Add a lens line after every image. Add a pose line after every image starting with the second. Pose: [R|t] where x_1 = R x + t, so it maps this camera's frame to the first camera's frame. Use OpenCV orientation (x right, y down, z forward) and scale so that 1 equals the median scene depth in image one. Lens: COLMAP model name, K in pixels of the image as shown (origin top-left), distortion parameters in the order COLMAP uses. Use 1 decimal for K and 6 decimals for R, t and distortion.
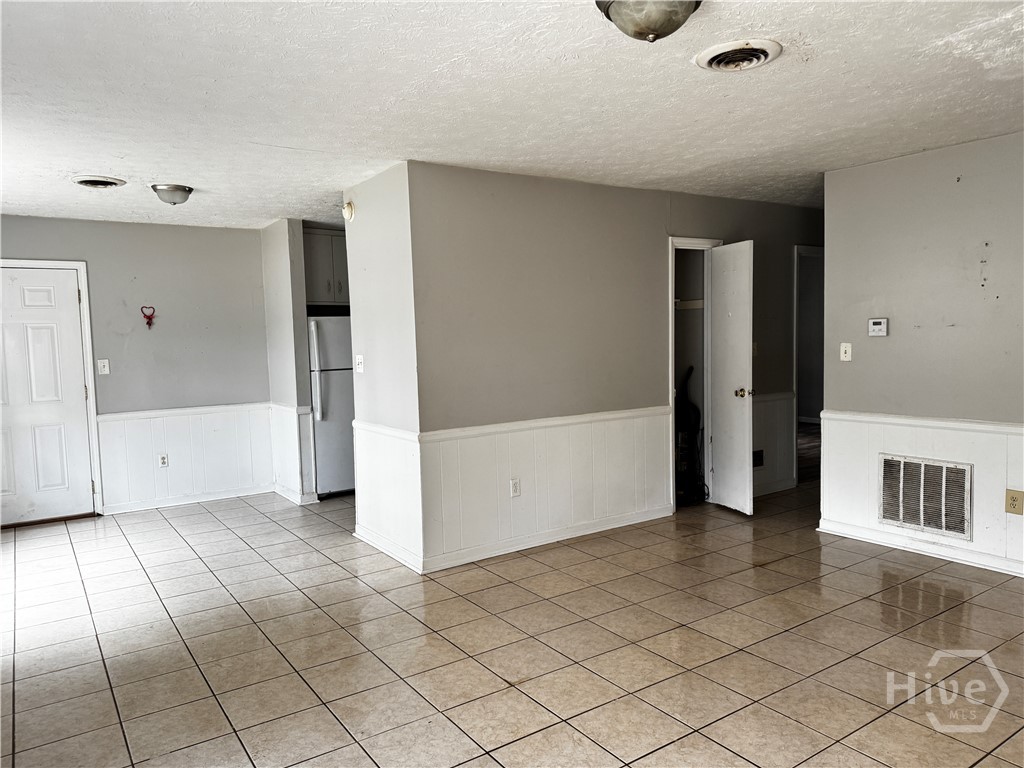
lens RADIAL K [[731.1, 0, 515.3], [0, 731.1, 383.4], [0, 0, 1]] dist [0.047797, -0.049239]
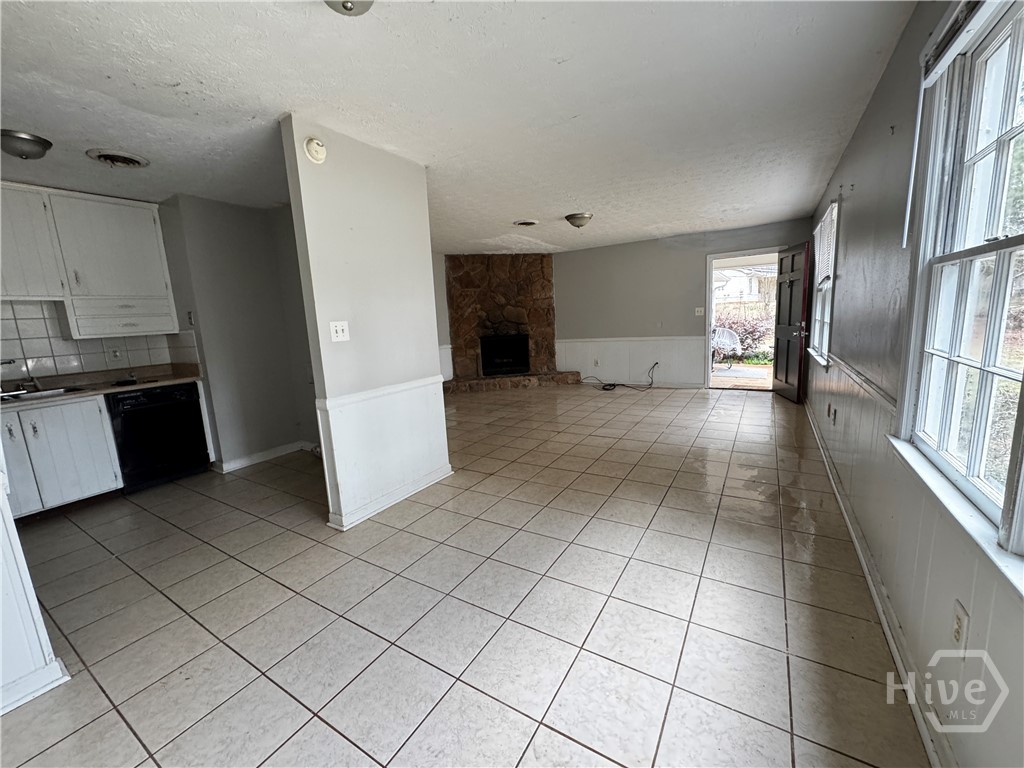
lens RADIAL K [[411.0, 0, 513.6], [0, 411.0, 385.8], [0, 0, 1]] dist [-0.026754, 0.000217]
pose [[-0.414710, -0.096410, 0.904832, -0.891333], [0.131018, 0.977684, 0.164222, -0.017987], [-0.900472, 0.186654, -0.392824, 1.195726]]
